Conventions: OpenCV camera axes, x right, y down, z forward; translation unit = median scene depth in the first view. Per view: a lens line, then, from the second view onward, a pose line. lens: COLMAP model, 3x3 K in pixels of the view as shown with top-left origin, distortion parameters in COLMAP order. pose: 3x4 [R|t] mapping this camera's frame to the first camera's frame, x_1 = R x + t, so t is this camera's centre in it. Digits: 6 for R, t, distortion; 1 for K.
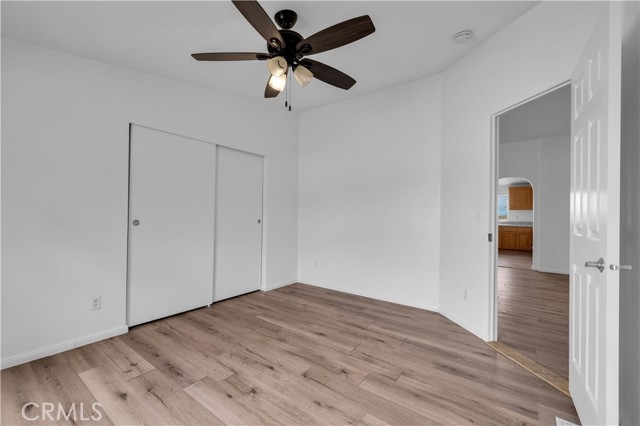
lens RADIAL K [[267.3, 0, 318.4], [0, 267.3, 211.7], [0, 0, 1]] dist [-0.000517, -0.000484]
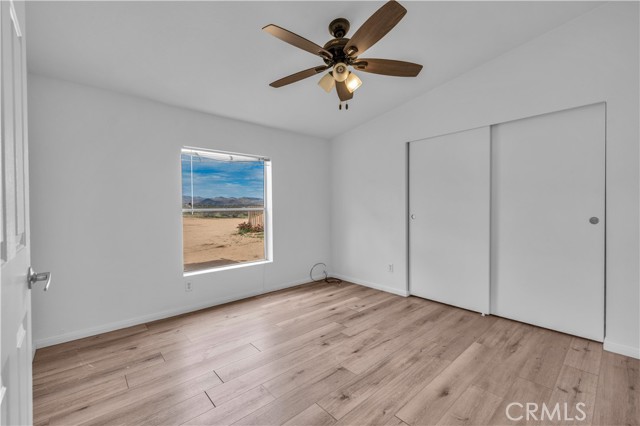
lens RADIAL K [[267.3, 0, 318.4], [0, 267.3, 211.7], [0, 0, 1]] dist [-0.000517, -0.000484]
pose [[-0.197907, 0.001861, -0.980219, 0.716980], [0.011930, 0.999929, -0.000511, 0.013295], [0.980148, -0.011795, -0.197915, 0.842133]]
